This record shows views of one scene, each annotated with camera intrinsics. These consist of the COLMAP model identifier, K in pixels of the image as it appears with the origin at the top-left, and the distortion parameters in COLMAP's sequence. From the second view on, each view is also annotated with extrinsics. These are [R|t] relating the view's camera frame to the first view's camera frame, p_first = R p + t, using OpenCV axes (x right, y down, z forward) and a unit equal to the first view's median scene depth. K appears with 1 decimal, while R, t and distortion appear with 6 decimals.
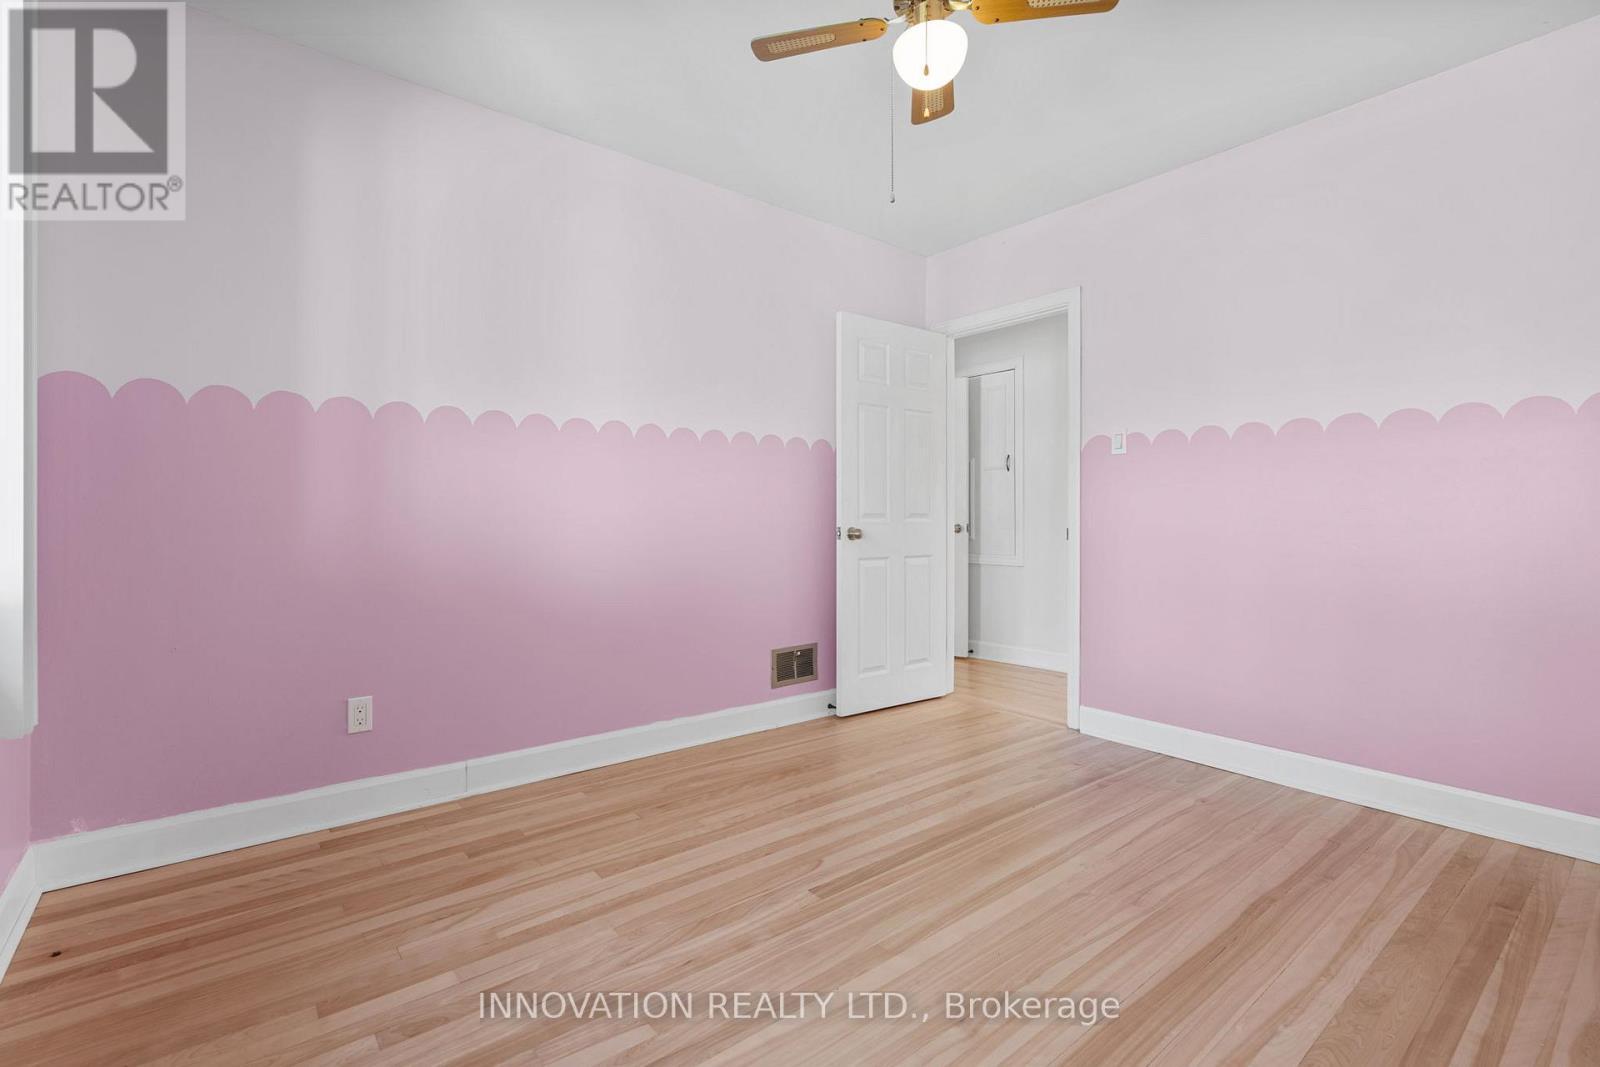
lens RADIAL K [[724.1, 0, 794.4], [0, 724.1, 521.5], [0, 0, 1]] dist [-0.001366, 0.000313]
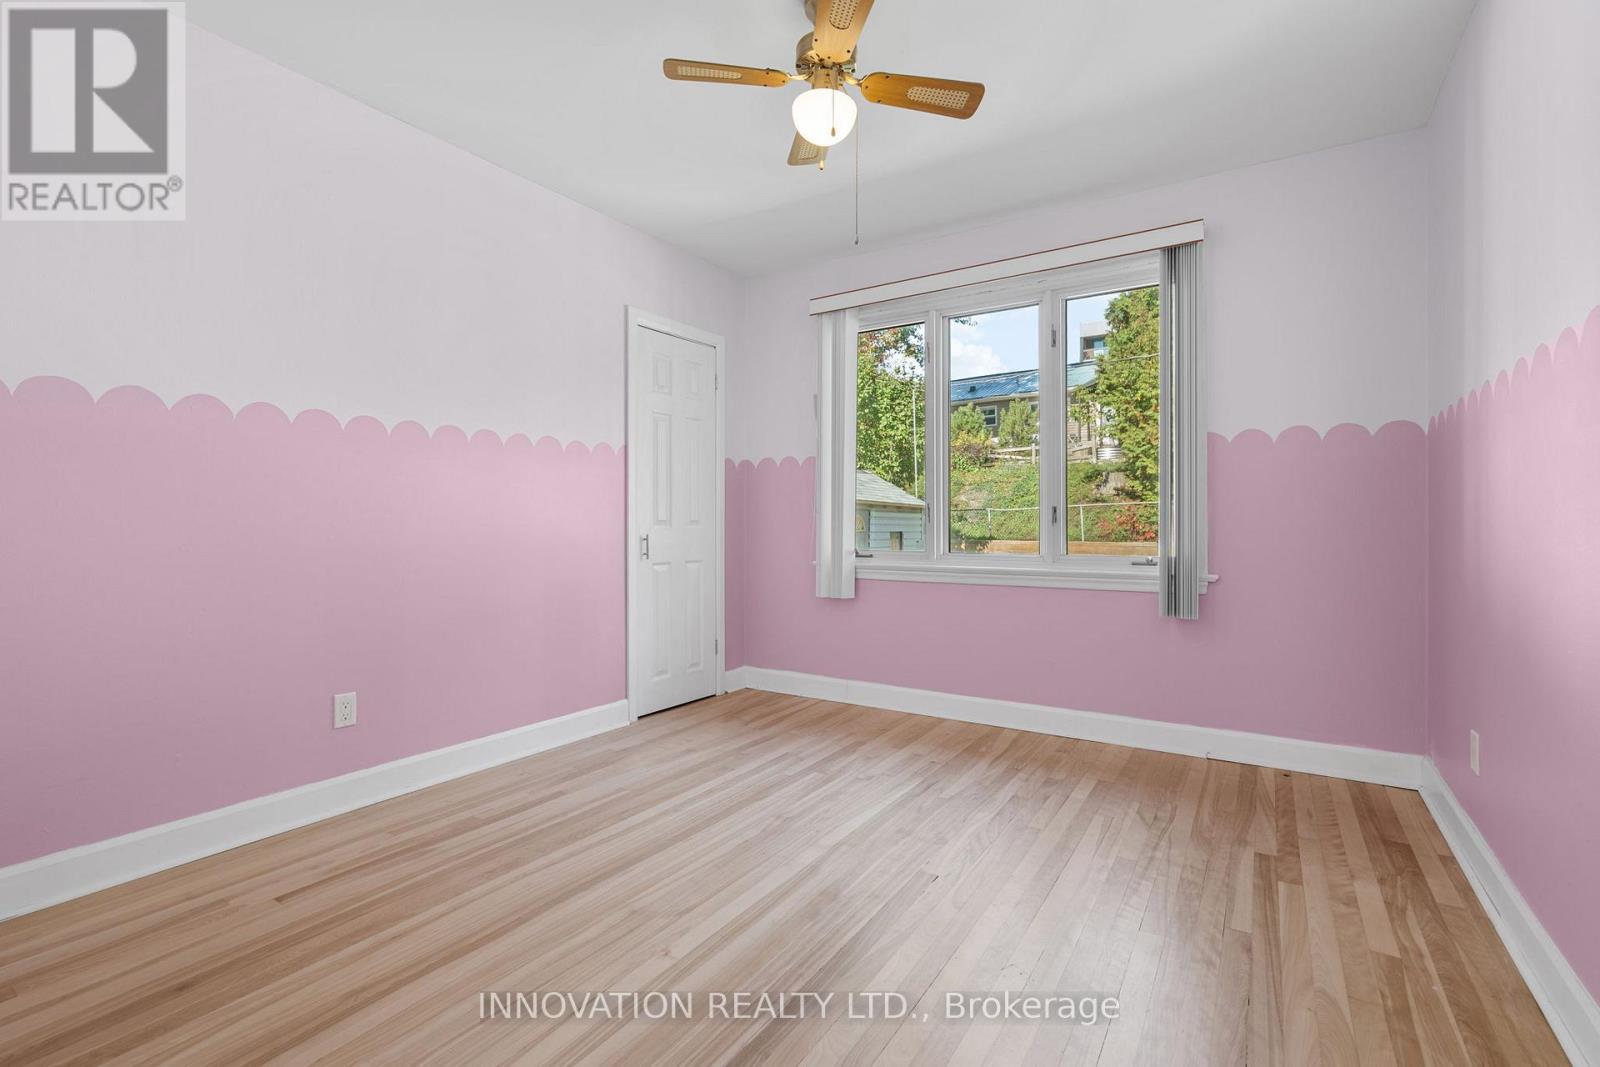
lens RADIAL K [[724.1, 0, 794.4], [0, 724.1, 521.5], [0, 0, 1]] dist [-0.001366, 0.000313]
pose [[-0.949573, -0.002727, -0.313535, 0.521951], [-0.003826, 0.999989, 0.002887, -0.009313], [0.313524, 0.003941, -0.949572, 1.833506]]
